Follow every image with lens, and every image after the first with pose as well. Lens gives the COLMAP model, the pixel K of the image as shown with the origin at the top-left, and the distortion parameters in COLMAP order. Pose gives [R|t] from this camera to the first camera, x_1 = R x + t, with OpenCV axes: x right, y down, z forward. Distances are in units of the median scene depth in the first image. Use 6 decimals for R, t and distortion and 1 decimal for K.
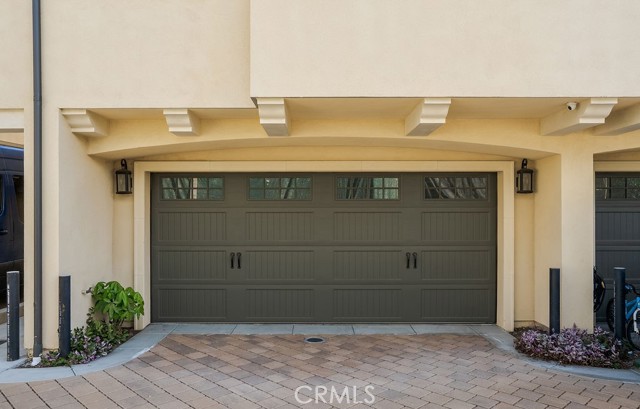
lens RADIAL K [[494.4, 0, 320.0], [0, 494.4, 204.5], [0, 0, 1]] dist [-0.001990, 0.003126]
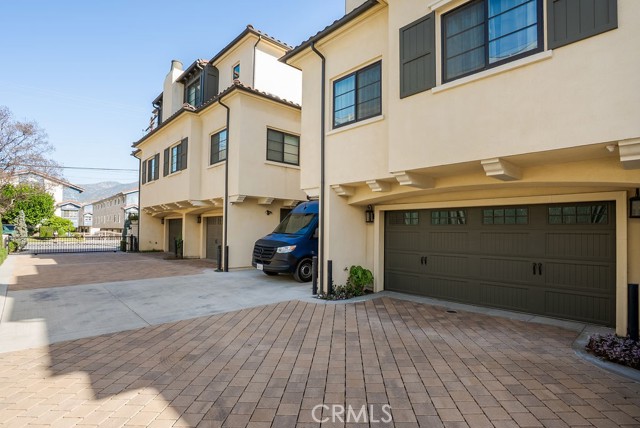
lens RADIAL K [[295.1, 0, 317.1], [0, 295.1, 211.5], [0, 0, 1]] dist [-0.000860, 0.000488]
pose [[0.727180, -0.038462, -0.685368, 0.332098], [0.001137, 0.998495, -0.054828, -0.000677], [0.686445, 0.039090, 0.726130, -0.014076]]
